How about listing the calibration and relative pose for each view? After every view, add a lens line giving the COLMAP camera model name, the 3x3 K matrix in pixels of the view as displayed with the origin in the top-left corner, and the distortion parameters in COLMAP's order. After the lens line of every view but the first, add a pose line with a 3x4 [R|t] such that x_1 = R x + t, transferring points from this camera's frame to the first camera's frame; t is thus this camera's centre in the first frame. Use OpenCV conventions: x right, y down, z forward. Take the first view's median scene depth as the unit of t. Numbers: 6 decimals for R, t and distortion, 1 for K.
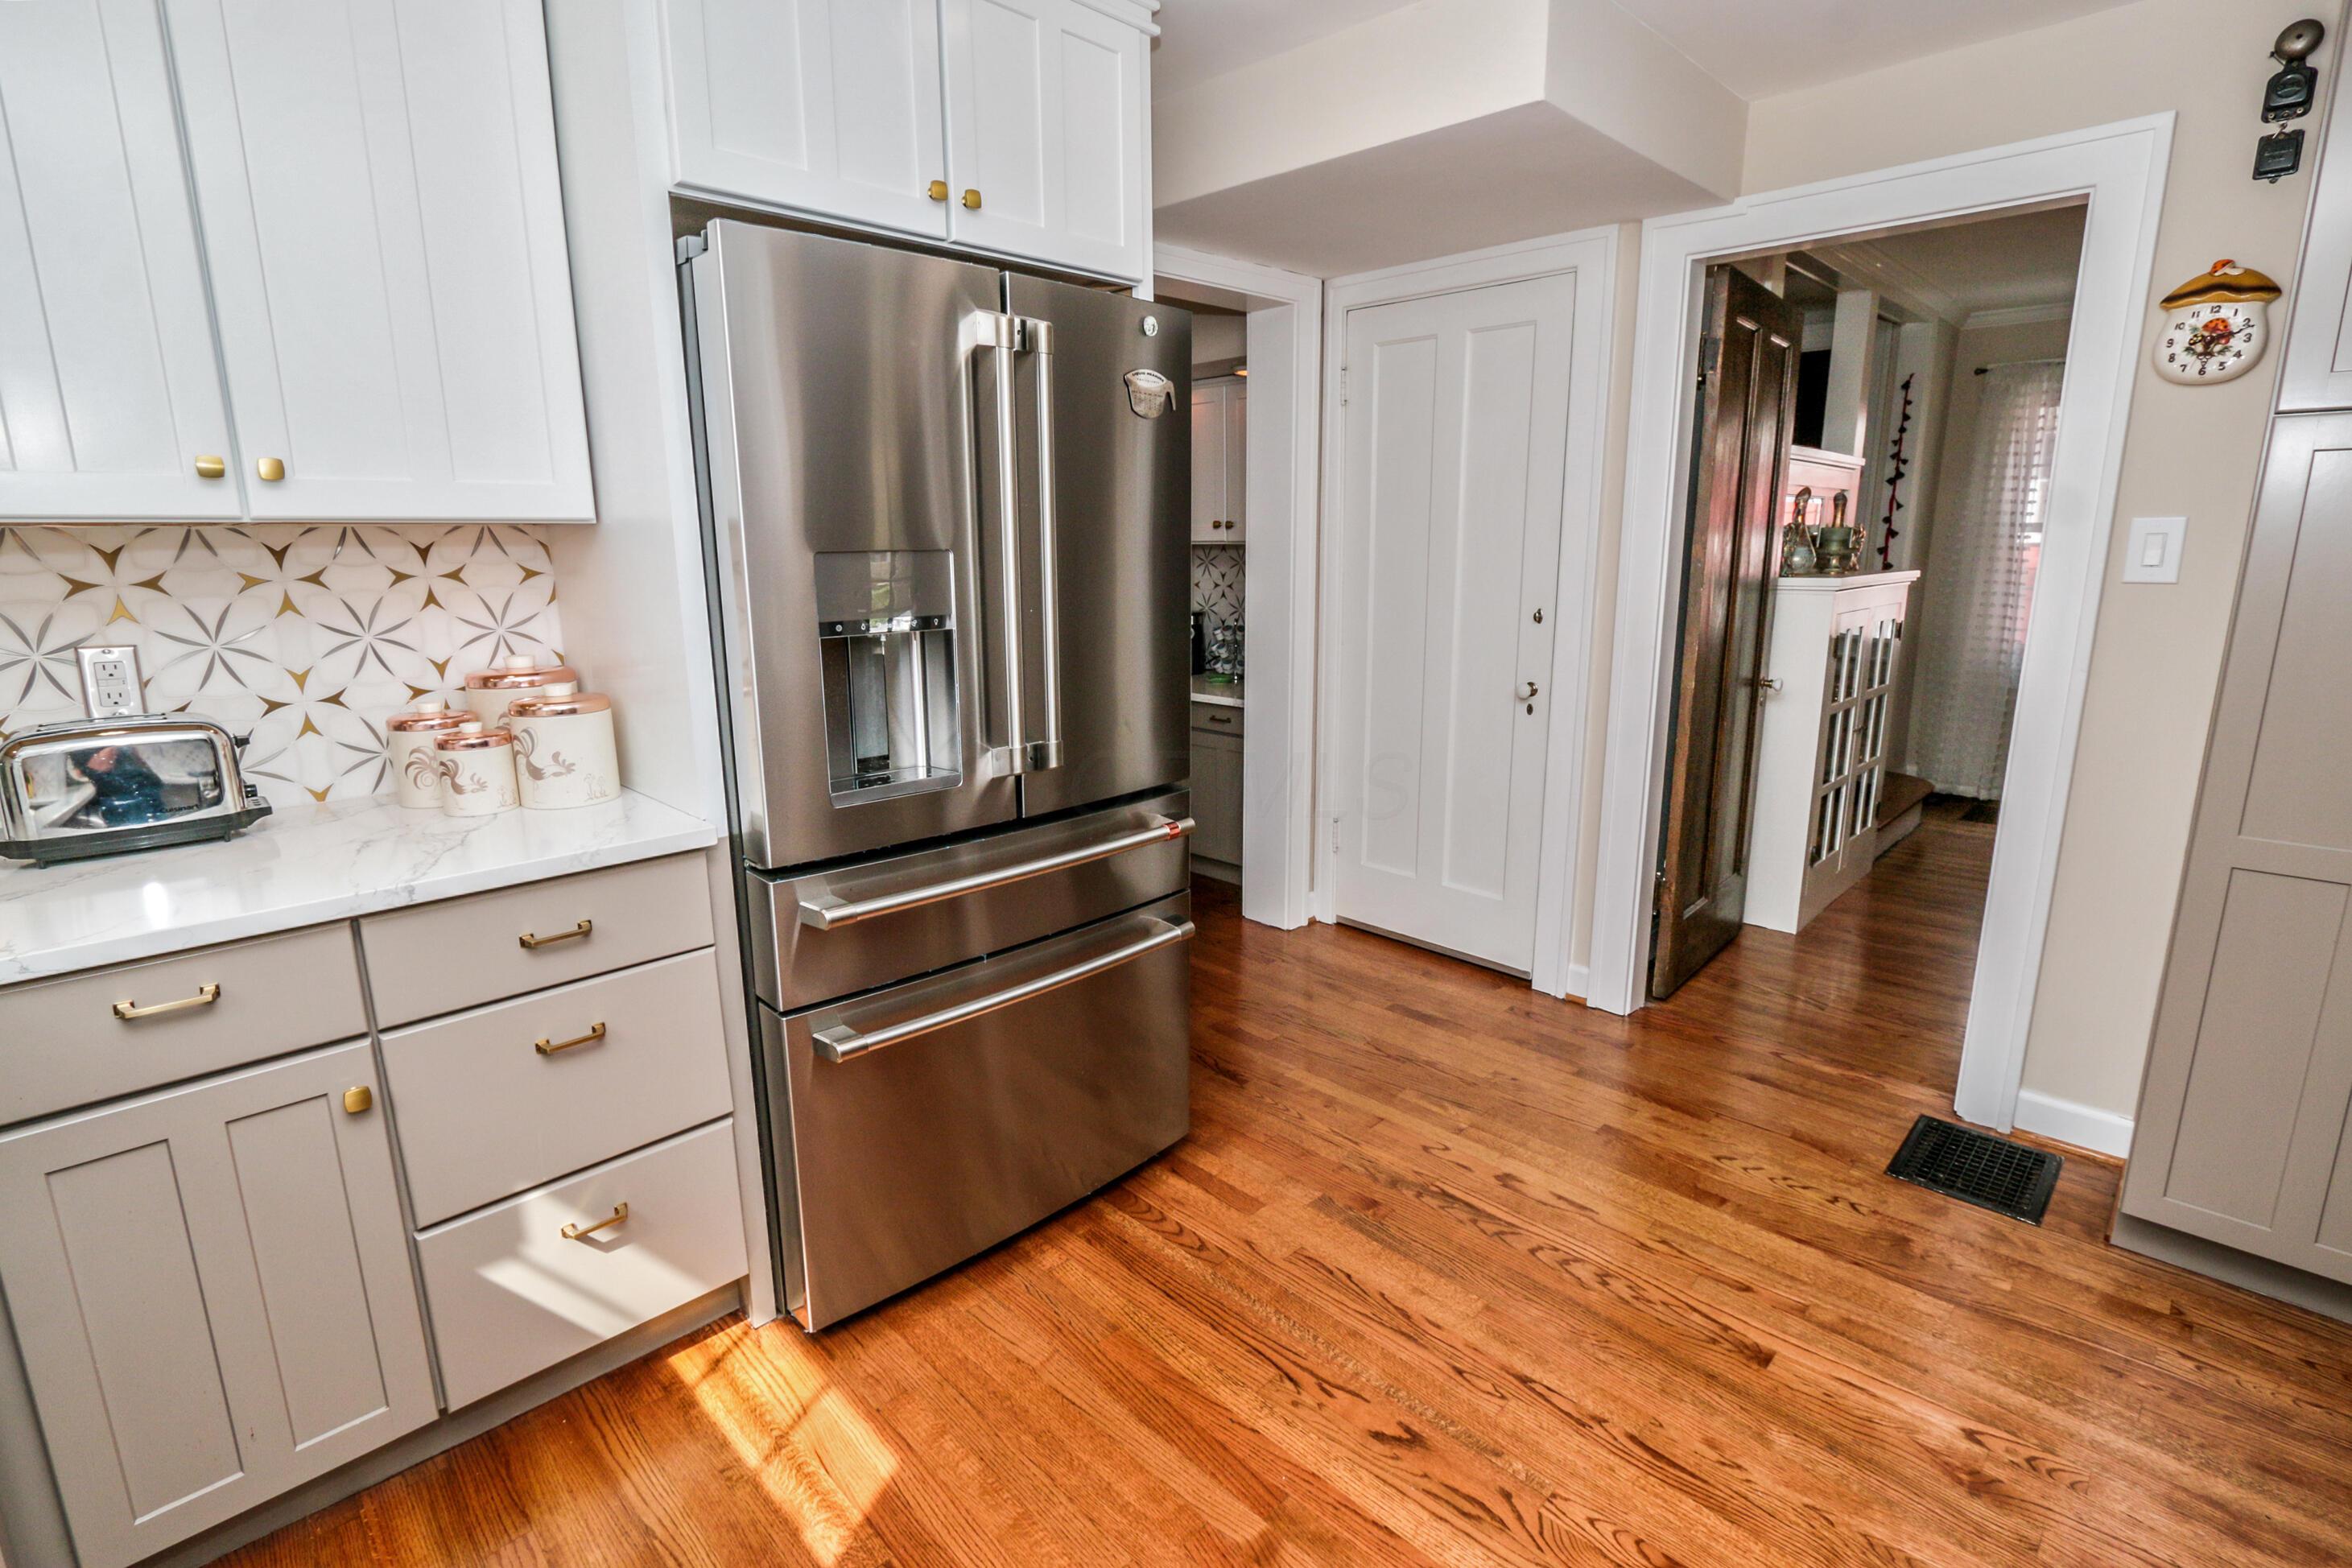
lens RADIAL K [[1104.8, 0, 1178.3], [0, 1104.8, 776.6], [0, 0, 1]] dist [-0.016990, 0.000552]
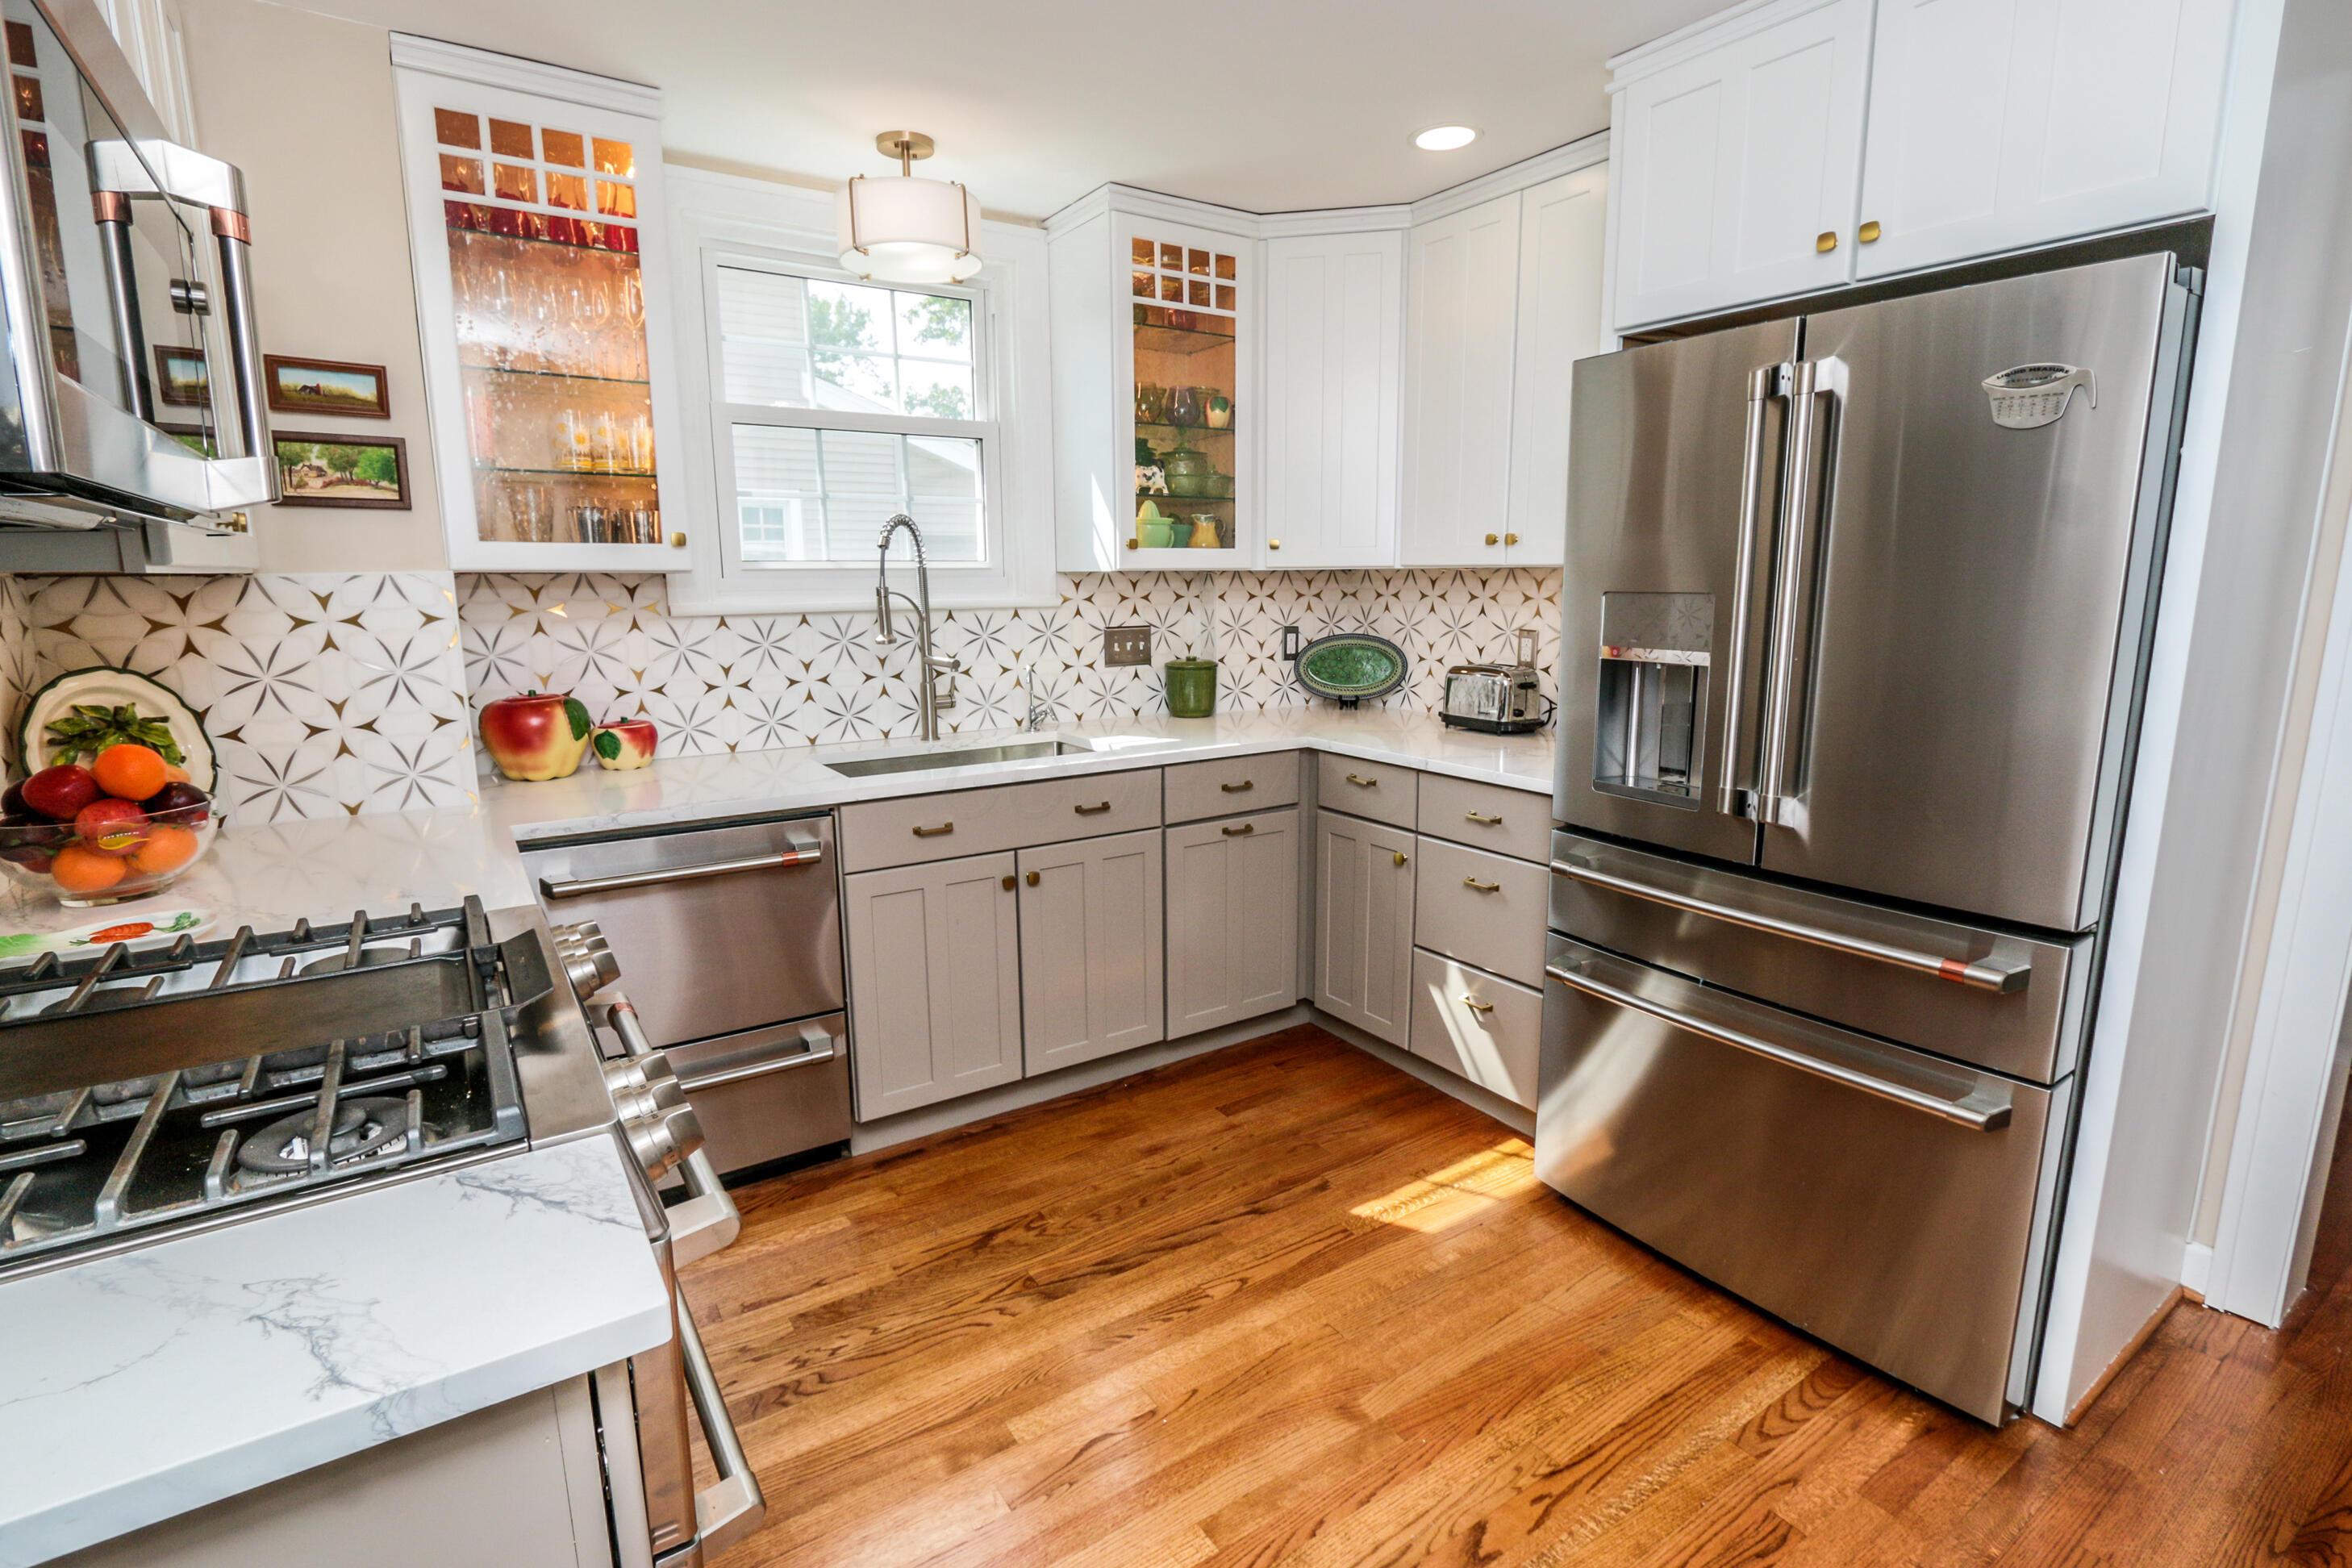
lens RADIAL K [[1104.8, 0, 1178.3], [0, 1104.8, 776.6], [0, 0, 1]] dist [-0.016990, 0.000552]
pose [[-0.192564, 0.190763, -0.962564, 0.847629], [-0.198770, 0.953004, 0.228633, -0.153930], [0.960942, 0.235355, -0.145597, 0.607364]]
